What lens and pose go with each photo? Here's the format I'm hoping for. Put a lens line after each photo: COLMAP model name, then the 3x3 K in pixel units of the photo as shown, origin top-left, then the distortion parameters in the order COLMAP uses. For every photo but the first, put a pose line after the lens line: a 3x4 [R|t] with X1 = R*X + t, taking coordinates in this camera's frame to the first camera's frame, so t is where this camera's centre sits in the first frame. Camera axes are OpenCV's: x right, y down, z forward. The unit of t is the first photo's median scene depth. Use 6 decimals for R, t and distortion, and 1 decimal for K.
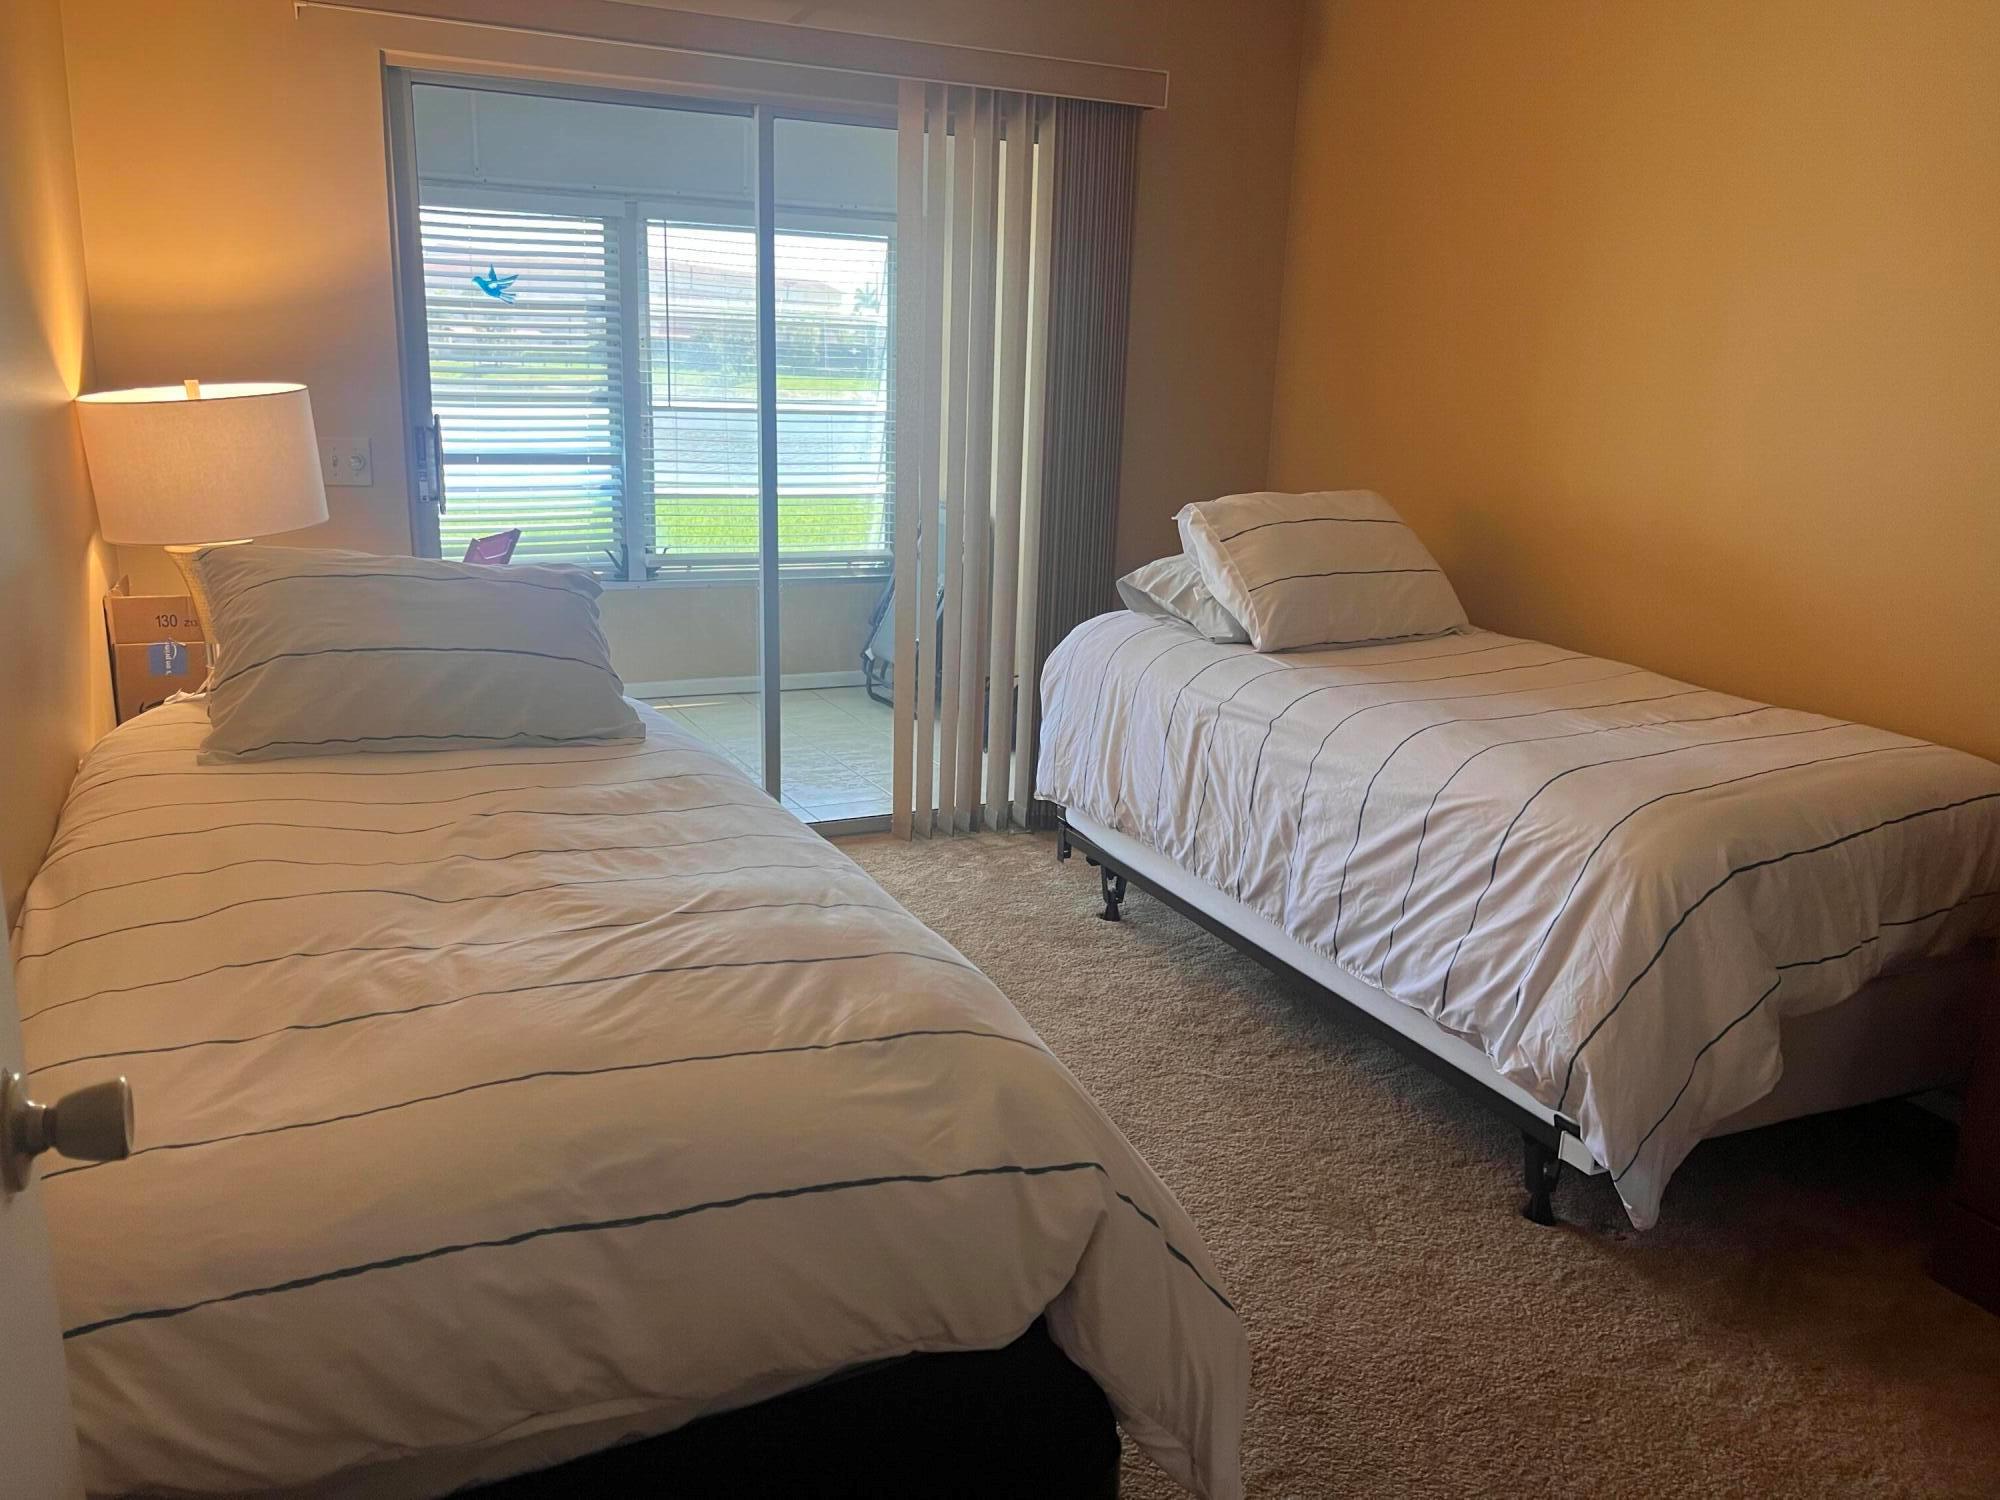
lens RADIAL K [[1523.0, 0, 995.7], [0, 1523.0, 759.4], [0, 0, 1]] dist [0.045935, -0.053313]
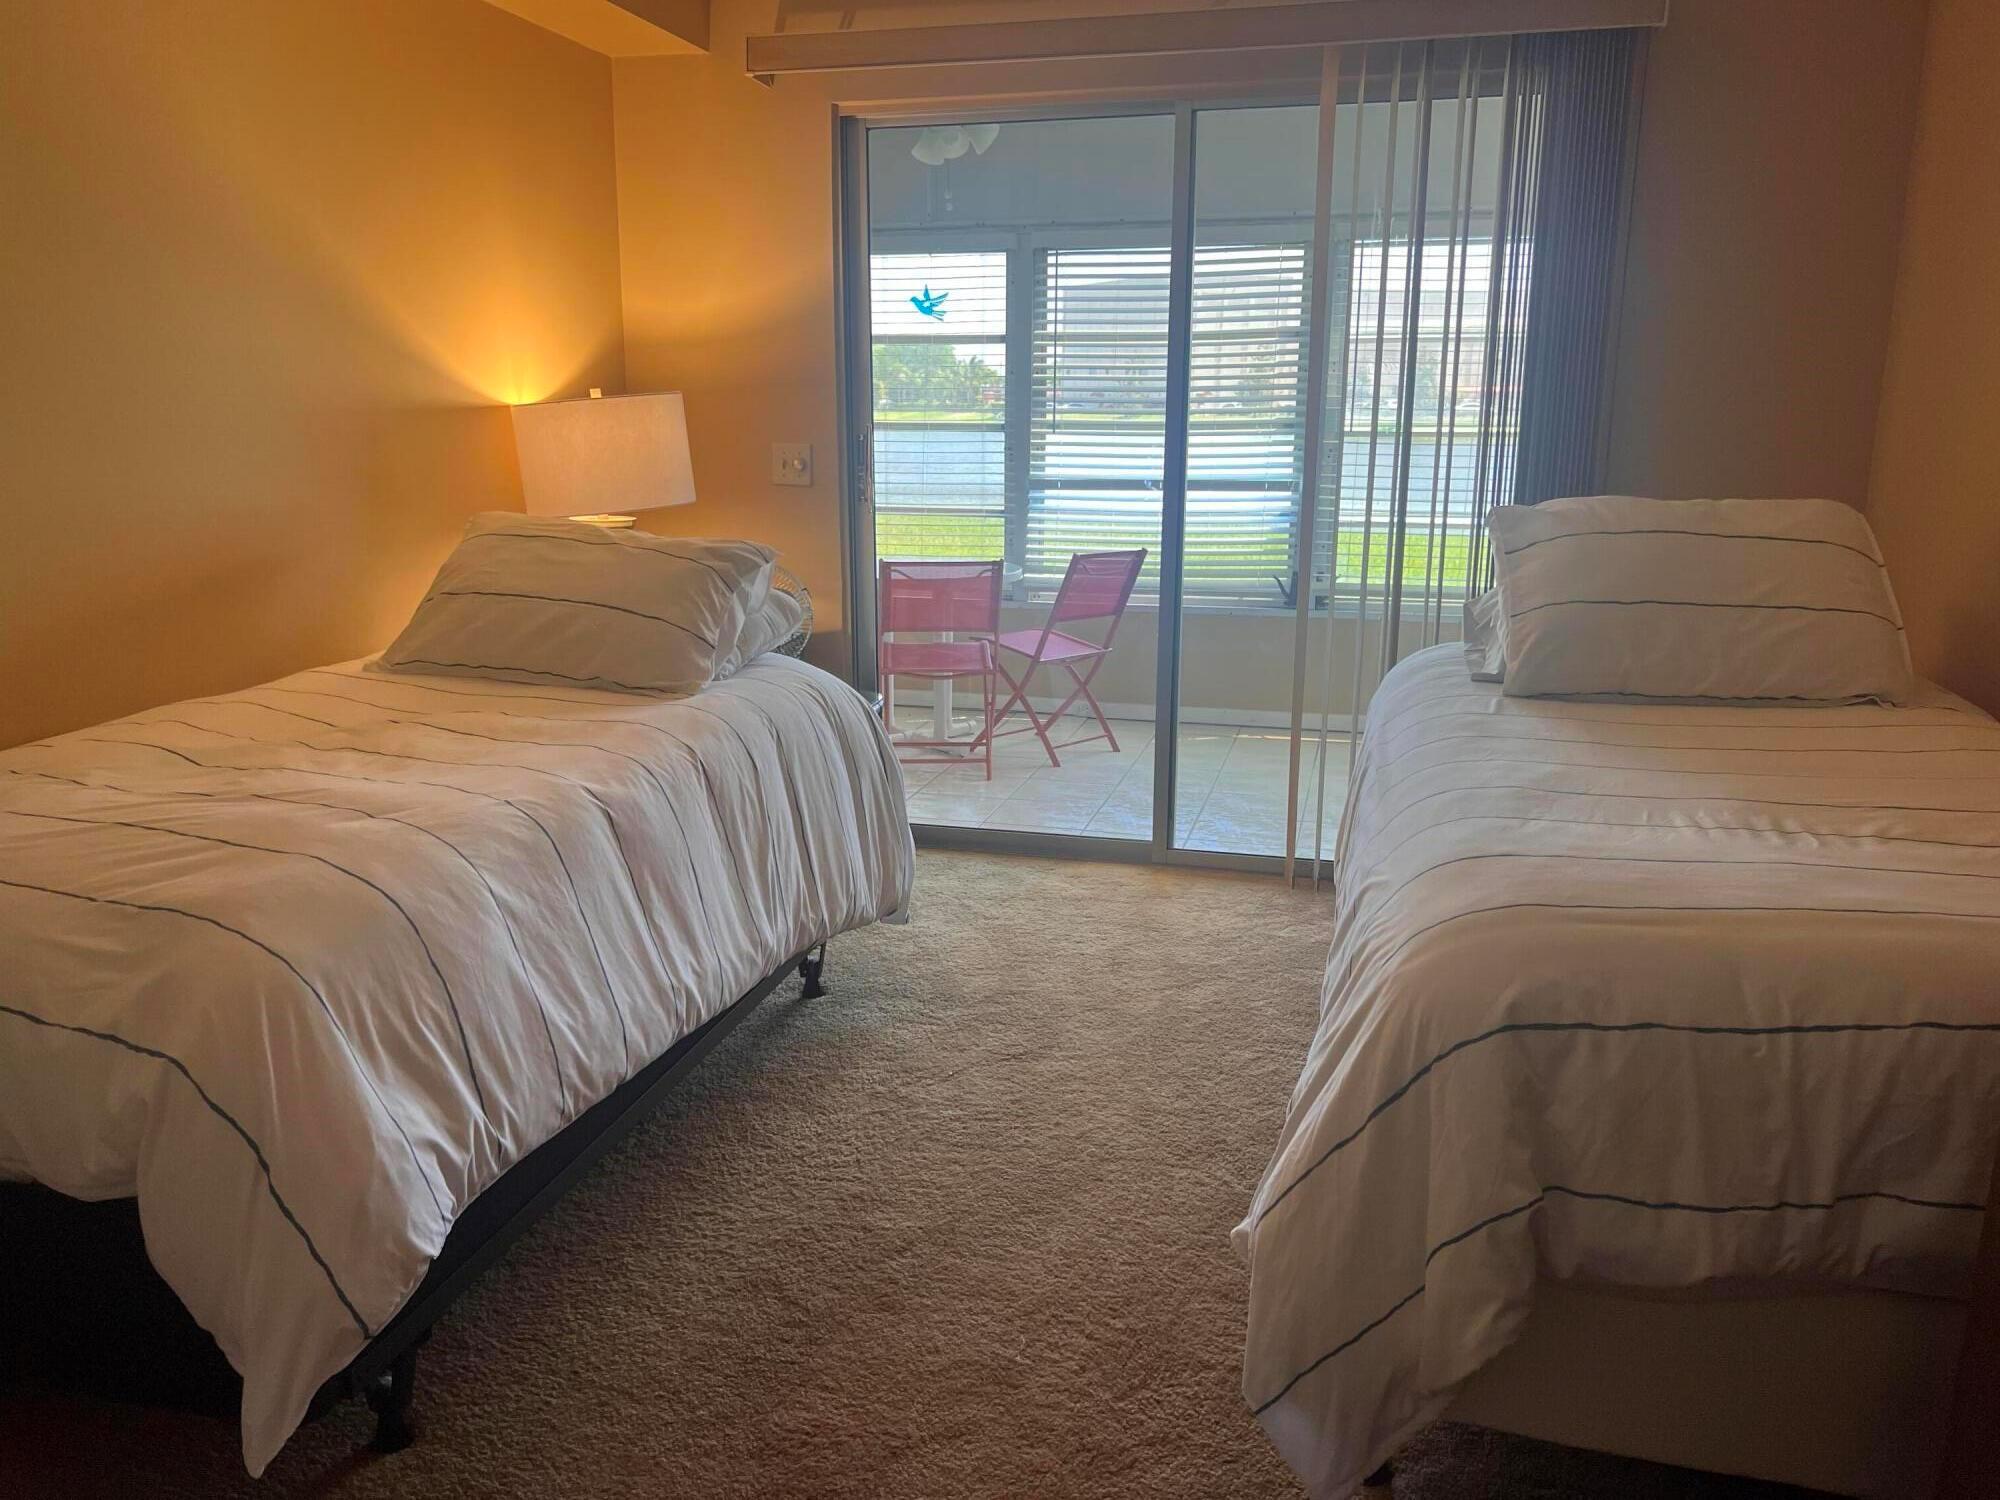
lens RADIAL K [[1537.7, 0, 1000.0], [0, 1537.7, 750.0], [0, 0, 1]] dist [0.082176, -0.141144]
pose [[0.762534, 0.113454, -0.636922, 0.440877], [-0.142559, 0.989770, 0.005633, -0.009102], [0.631046, 0.086503, 0.770907, 0.208928]]
